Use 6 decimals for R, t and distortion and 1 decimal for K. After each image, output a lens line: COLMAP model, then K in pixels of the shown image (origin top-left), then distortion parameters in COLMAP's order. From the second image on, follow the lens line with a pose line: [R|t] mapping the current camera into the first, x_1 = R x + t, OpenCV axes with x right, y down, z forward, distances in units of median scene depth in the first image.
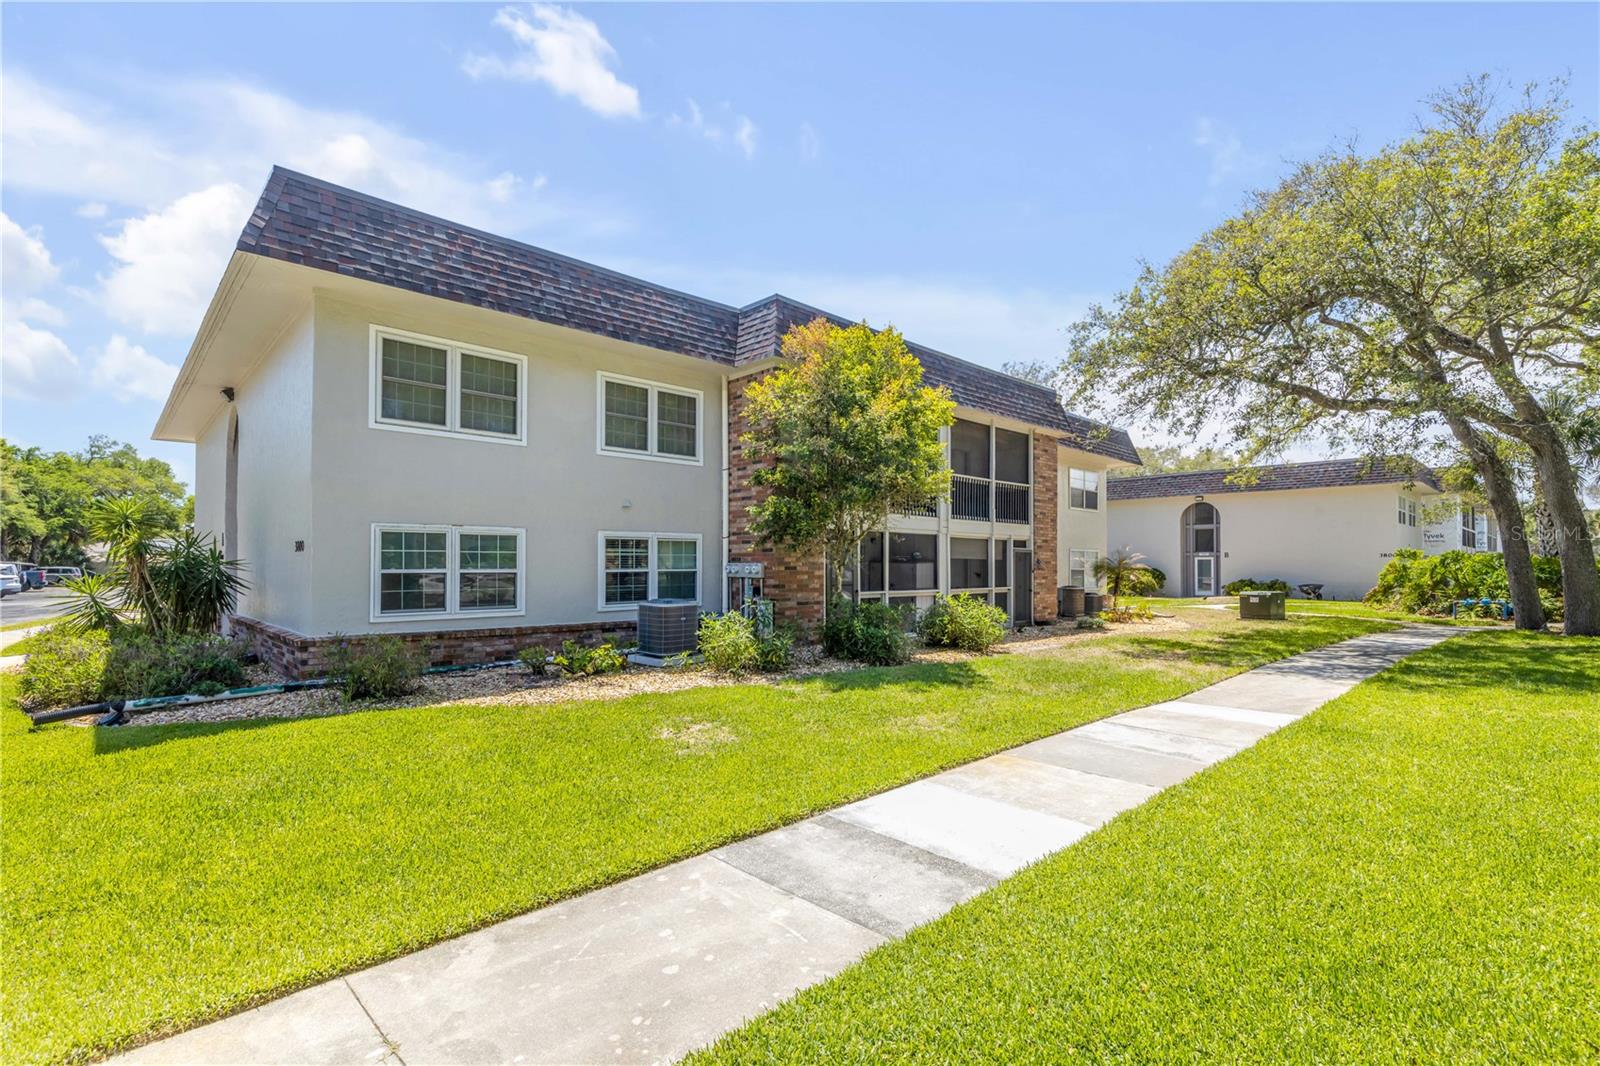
lens RADIAL K [[722.5, 0, 798.5], [0, 722.5, 531.5], [0, 0, 1]] dist [-0.000776, -0.000229]
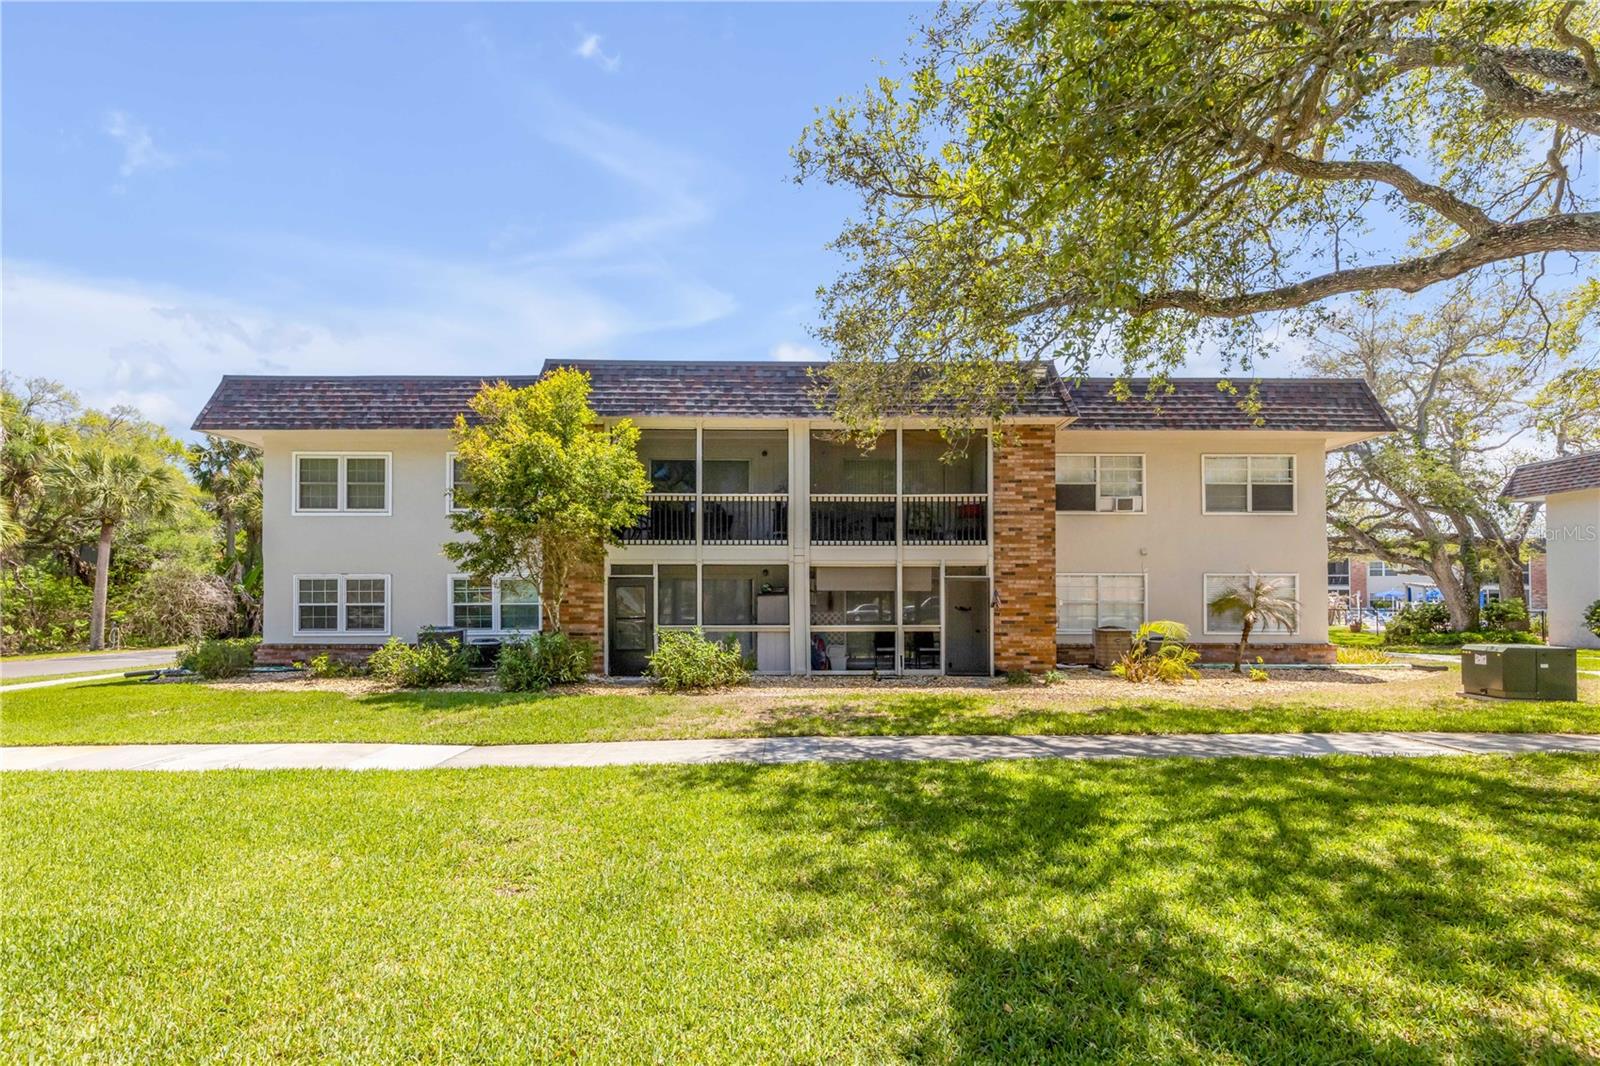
lens RADIAL K [[728.8, 0, 798.7], [0, 728.8, 559.2], [0, 0, 1]] dist [0.002123, -0.000196]
pose [[0.734610, -0.039980, -0.677310, 1.186701], [0.035636, 0.999158, -0.020328, 0.024246], [0.677553, -0.009203, 0.735416, 0.498736]]
